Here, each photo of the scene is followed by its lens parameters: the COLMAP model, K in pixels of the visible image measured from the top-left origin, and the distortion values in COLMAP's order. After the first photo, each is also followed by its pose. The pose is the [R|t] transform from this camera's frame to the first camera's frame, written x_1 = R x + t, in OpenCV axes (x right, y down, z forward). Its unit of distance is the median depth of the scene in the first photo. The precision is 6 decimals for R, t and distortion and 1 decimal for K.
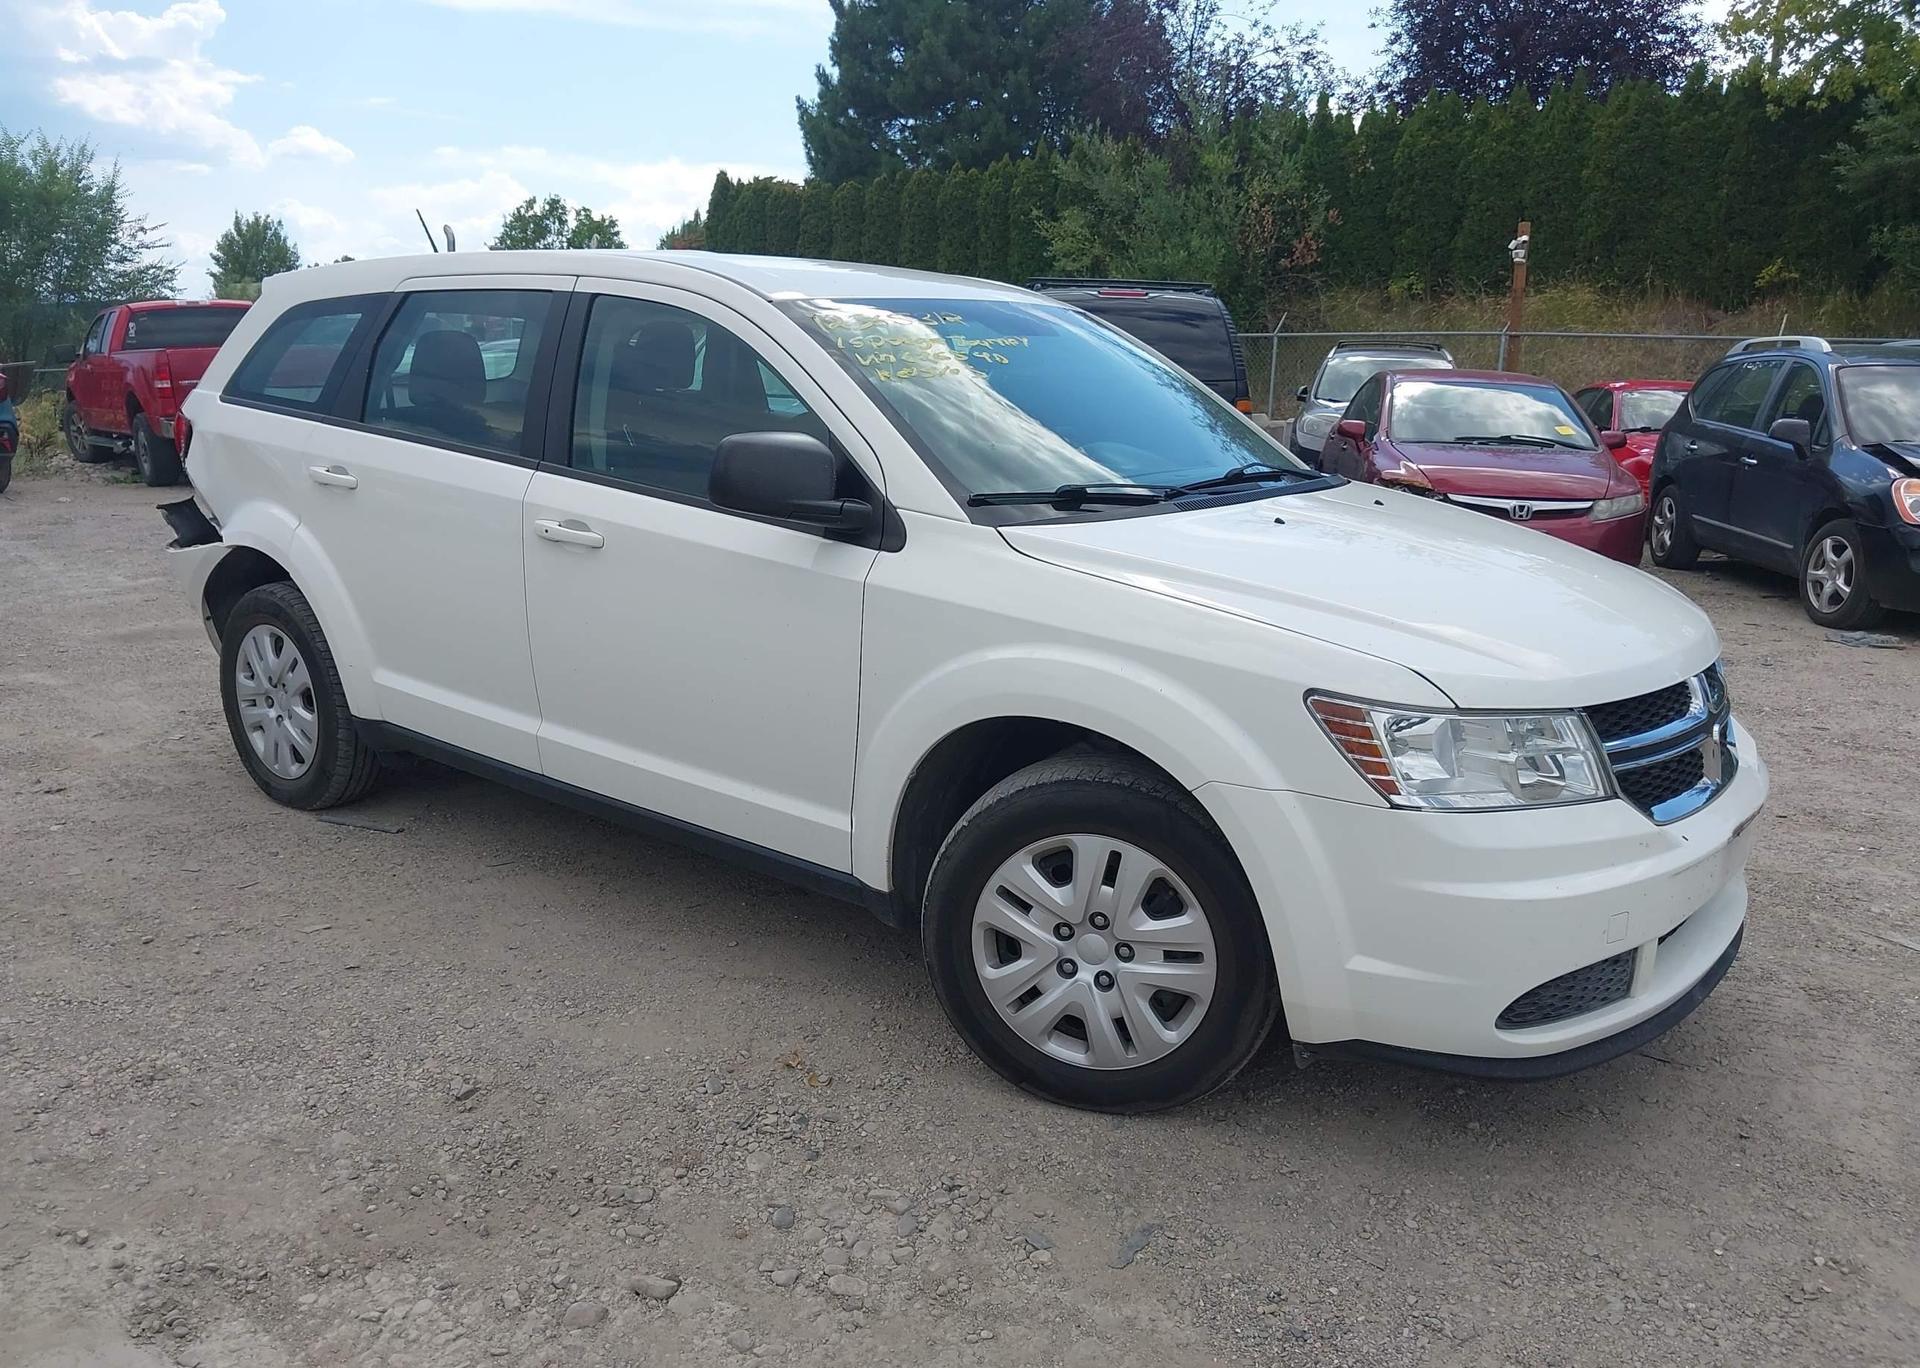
lens RADIAL K [[1528.8, 0, 943.1], [0, 1528.8, 659.7], [0, 0, 1]] dist [-0.002104, 0.007022]
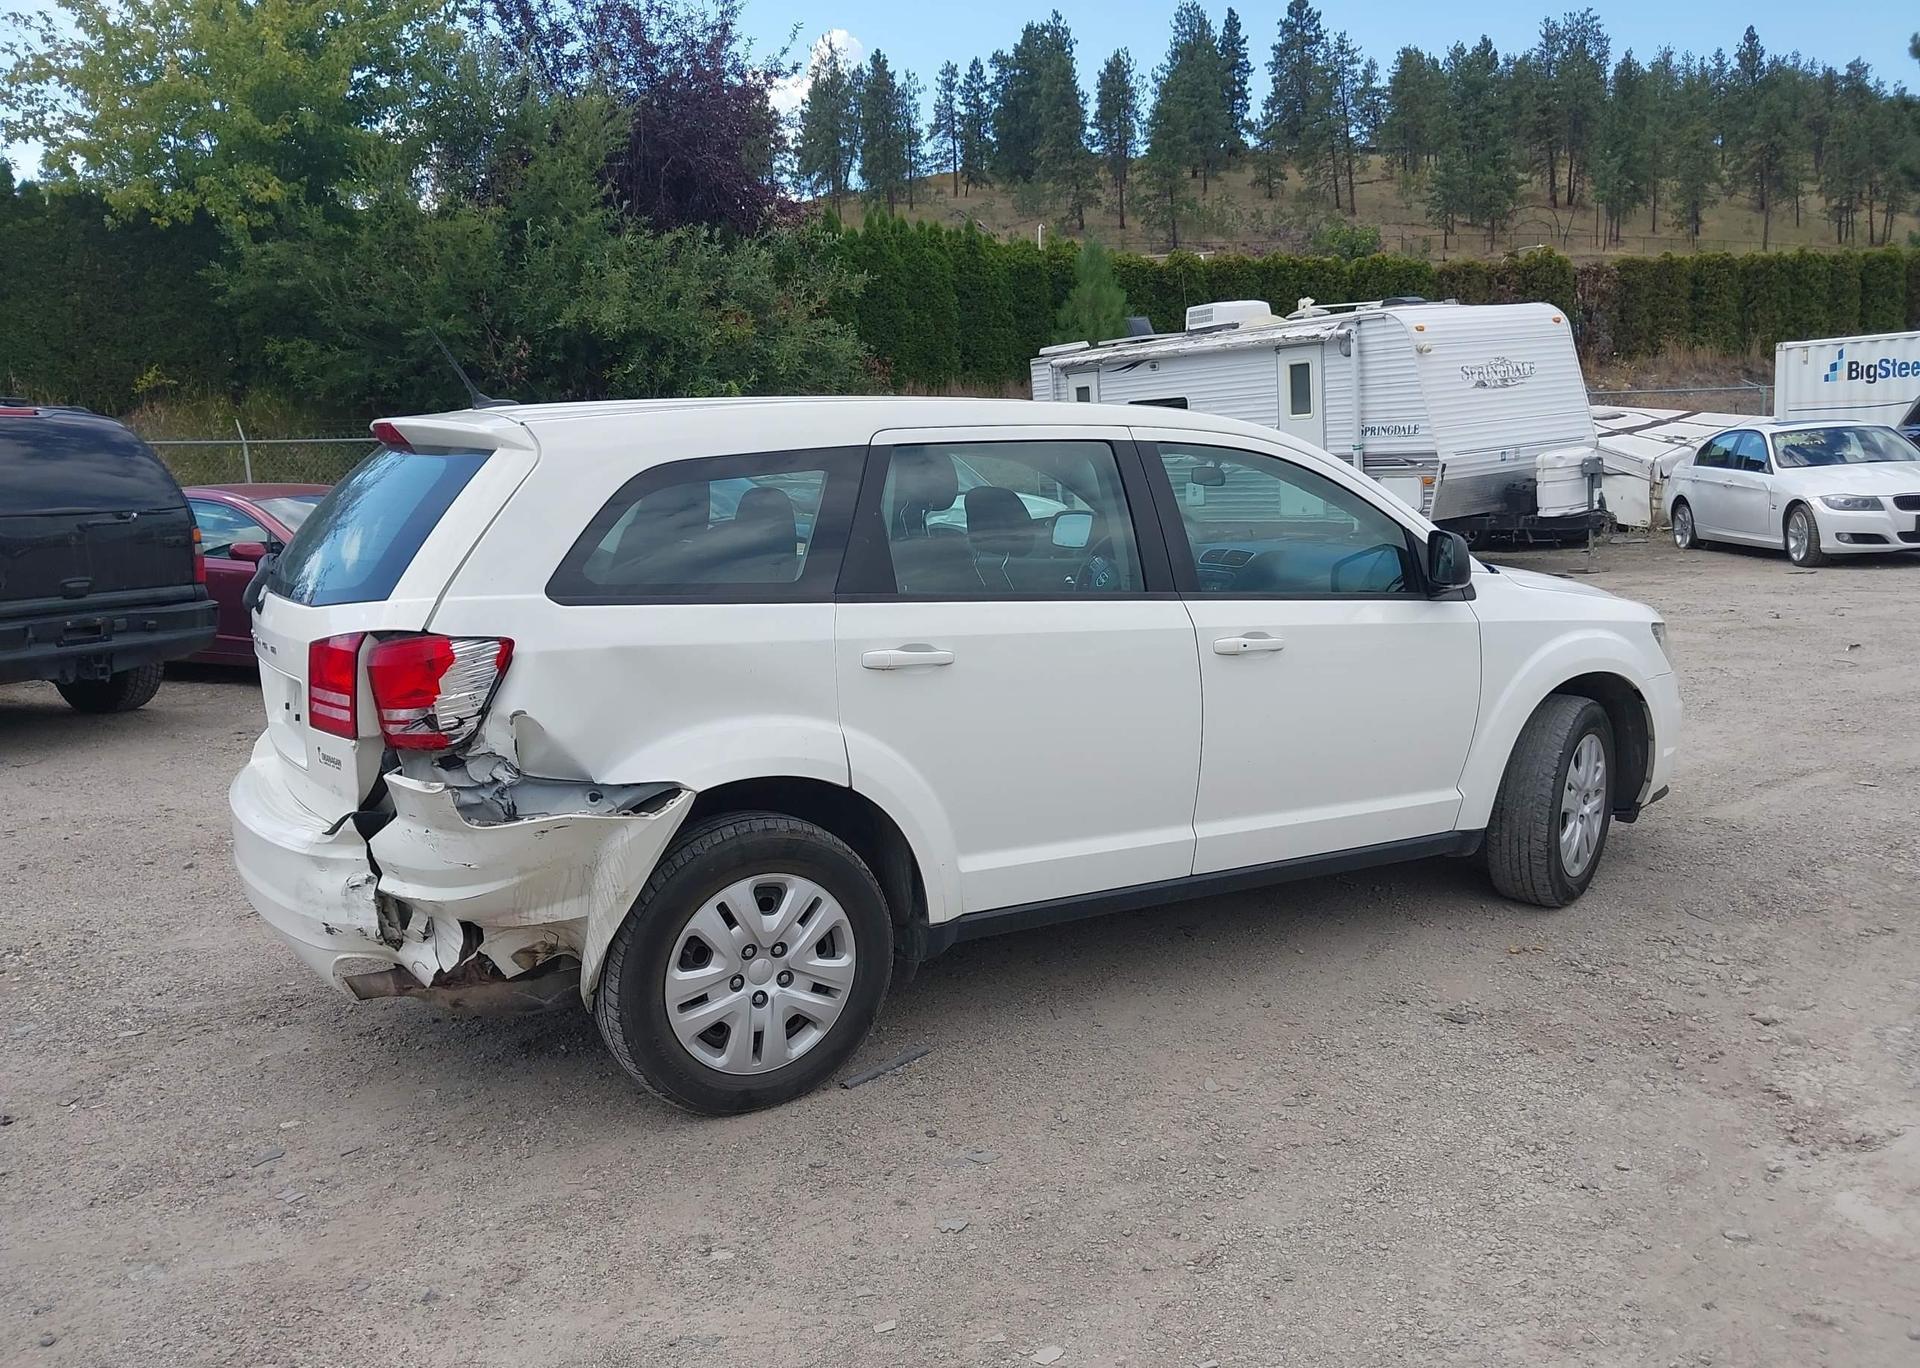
lens RADIAL K [[1518.7, 0, 953.5], [0, 1518.7, 663.4], [0, 0, 1]] dist [-0.010235, 0.014338]
pose [[0.357703, -0.162999, 0.919500, -1.083466], [0.213014, 0.972932, 0.089604, -0.172733], [-0.909216, 0.163815, 0.382741, 0.598582]]
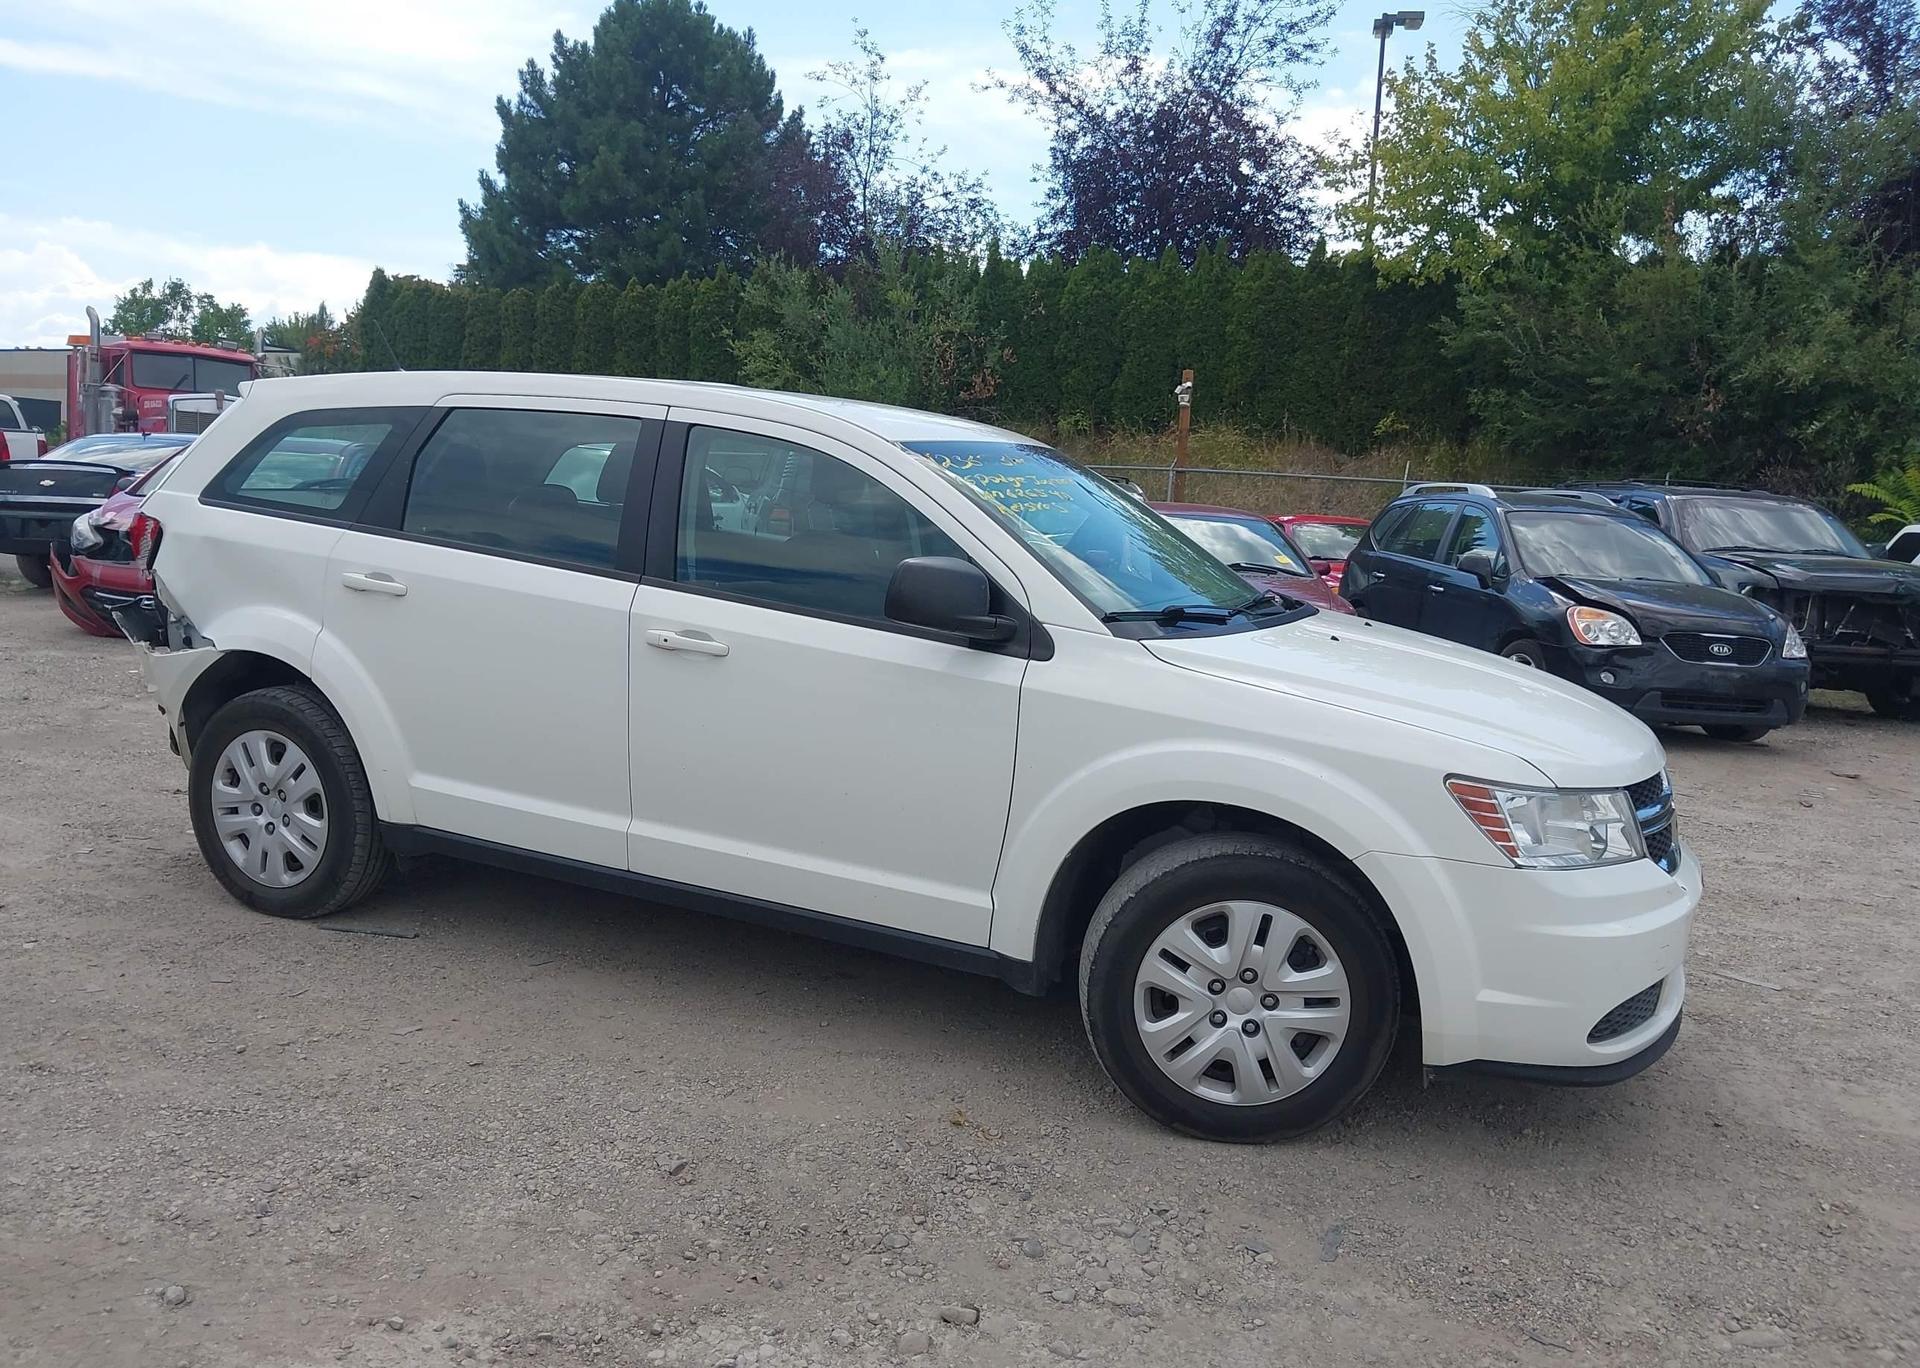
lens RADIAL K [[1528.8, 0, 943.1], [0, 1528.8, 659.7], [0, 0, 1]] dist [-0.002104, 0.007022]
pose [[0.970002, 0.008032, 0.242963, -0.256819], [0.009599, 0.997409, -0.071295, 0.006102], [-0.242906, 0.071489, 0.967412, -0.062423]]
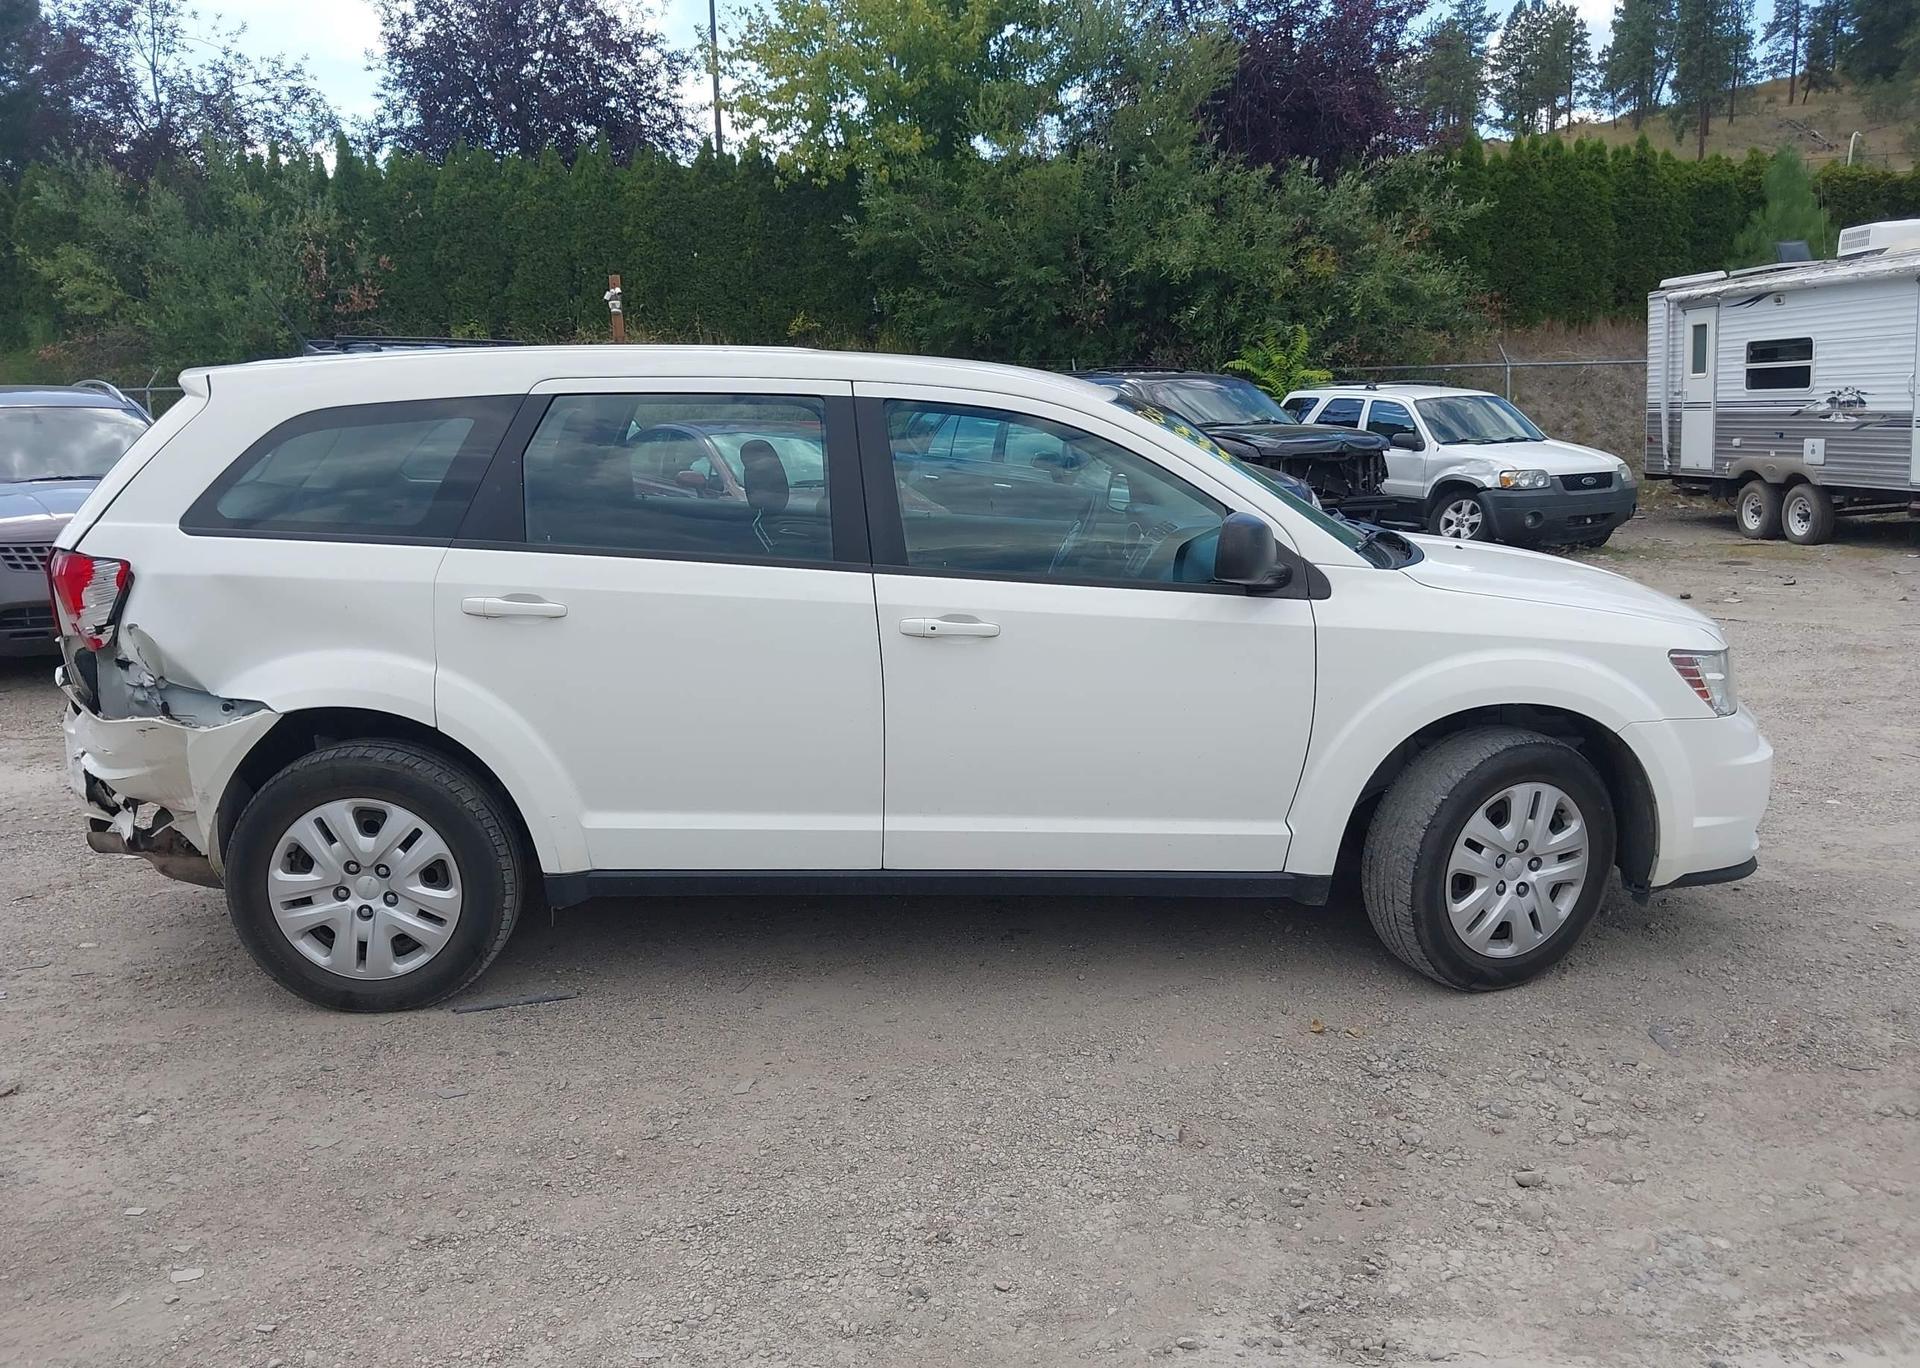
lens RADIAL K [[1523.7, 0, 960.0], [0, 1523.7, 684.0], [0, 0, 1]] dist [-0.012096, 0.001147]
pose [[0.754407, -0.148121, 0.639477, -0.705248], [0.152196, 0.987130, 0.049098, -0.073533], [-0.638519, 0.060286, 0.767241, 0.161756]]
